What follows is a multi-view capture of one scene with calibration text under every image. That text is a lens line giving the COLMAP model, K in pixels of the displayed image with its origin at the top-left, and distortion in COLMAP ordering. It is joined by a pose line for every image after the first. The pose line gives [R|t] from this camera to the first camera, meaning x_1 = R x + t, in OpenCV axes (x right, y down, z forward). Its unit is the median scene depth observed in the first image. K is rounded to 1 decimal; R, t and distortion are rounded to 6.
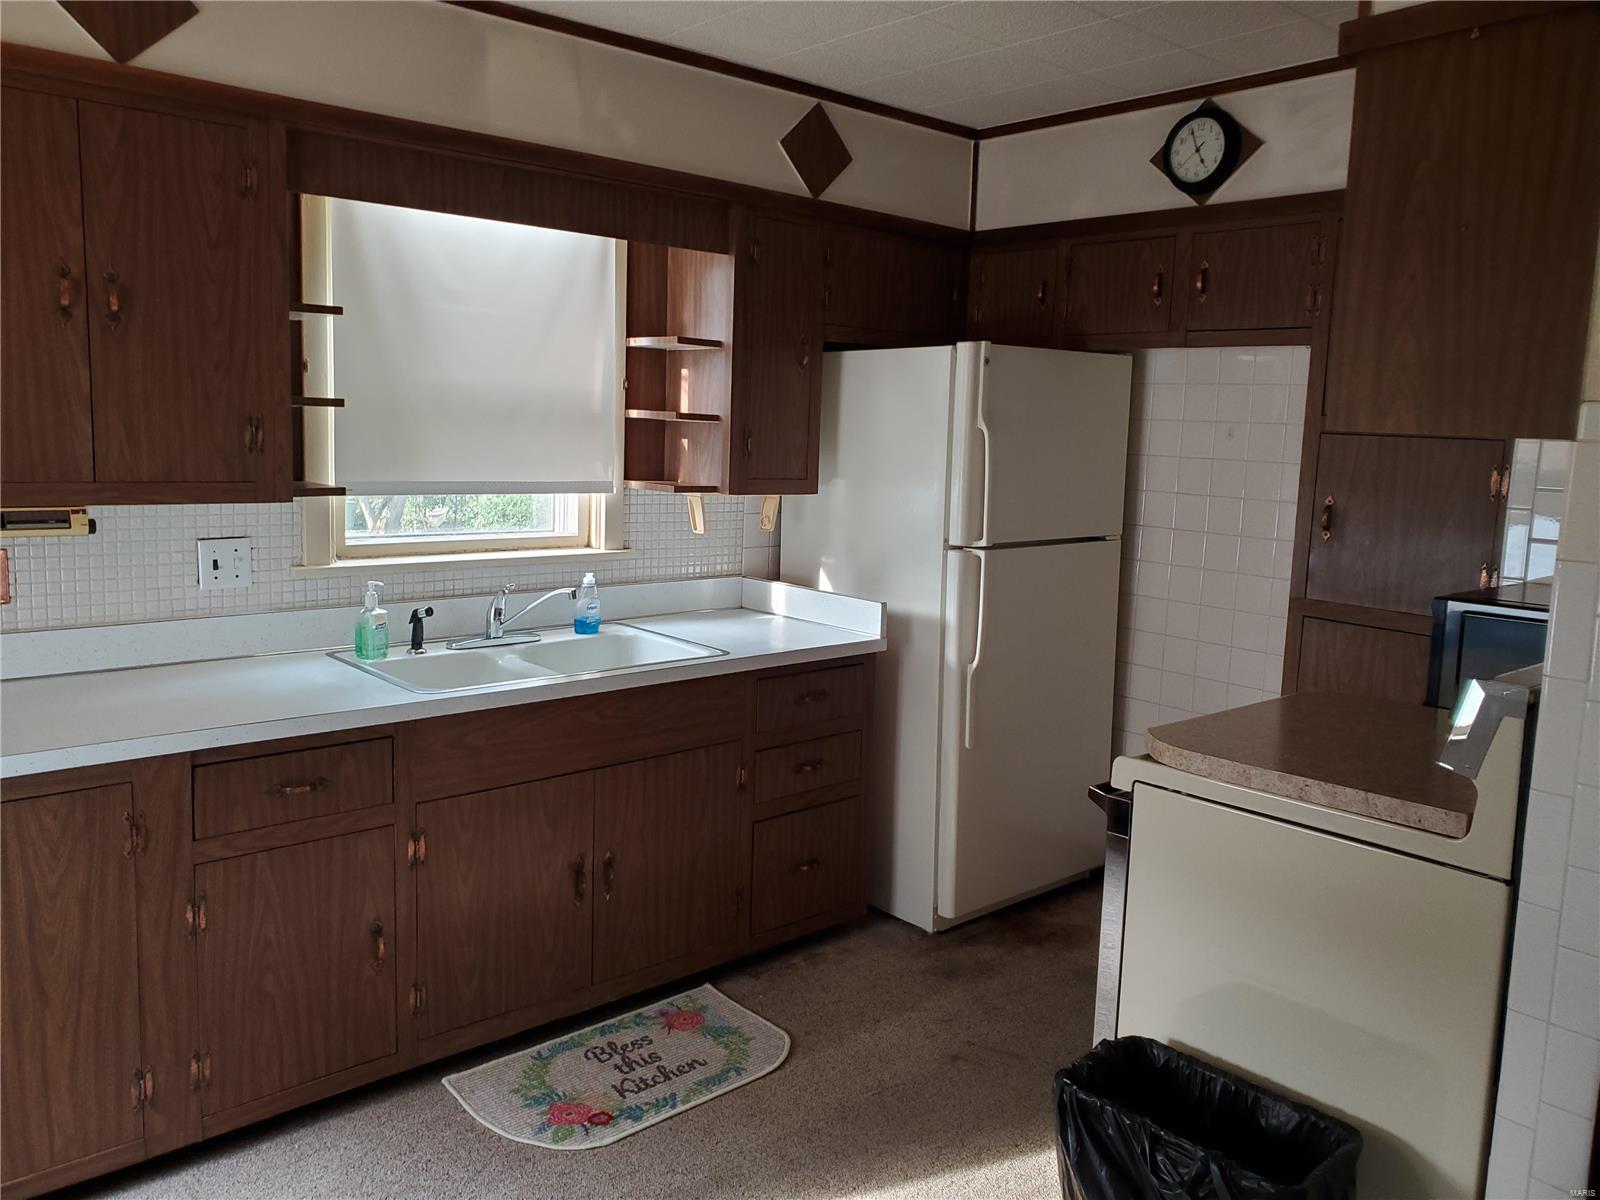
lens RADIAL K [[1237.5, 0, 797.6], [0, 1237.5, 543.3], [0, 0, 1]] dist [0.088340, -0.104898]
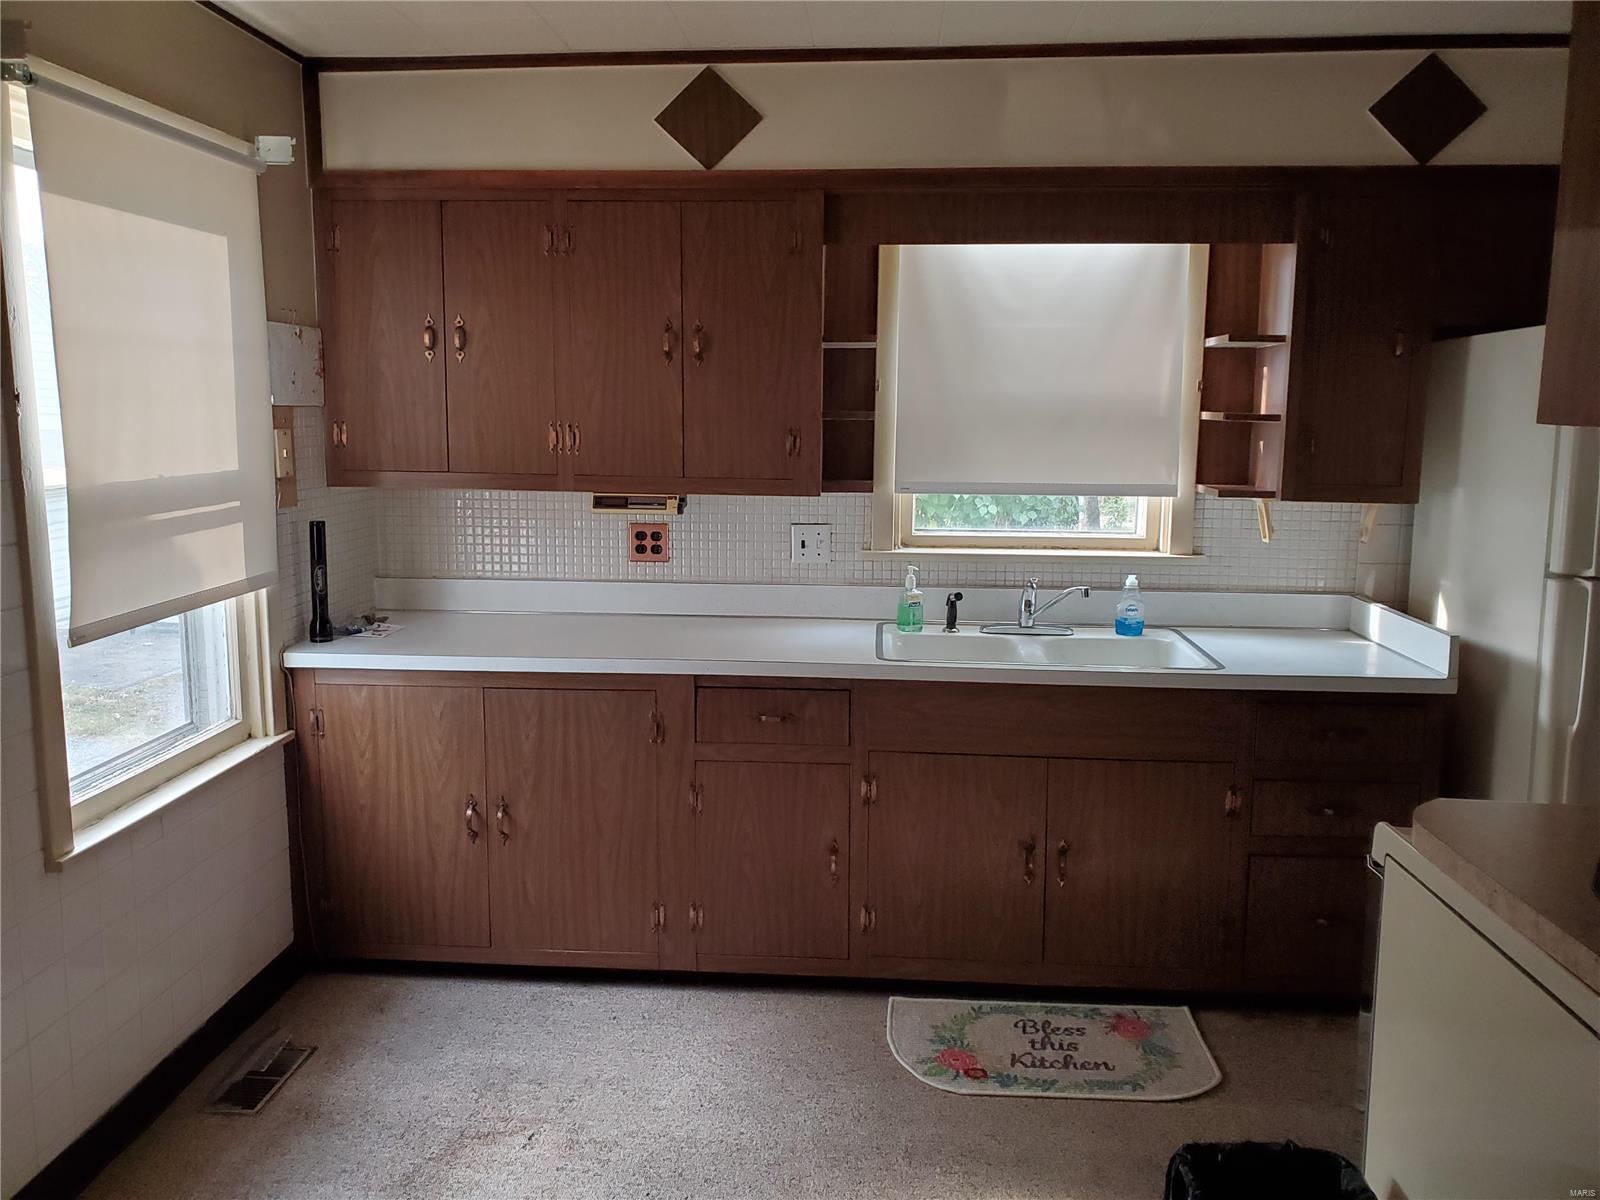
lens RADIAL K [[1225.2, 0, 798.4], [0, 1225.2, 548.1], [0, 0, 1]] dist [0.212695, -0.502261]
pose [[0.709982, 0.053231, -0.702205, 0.383601], [-0.055650, 0.998262, 0.019407, -0.002878], [0.702017, 0.025299, 0.711710, 0.096654]]
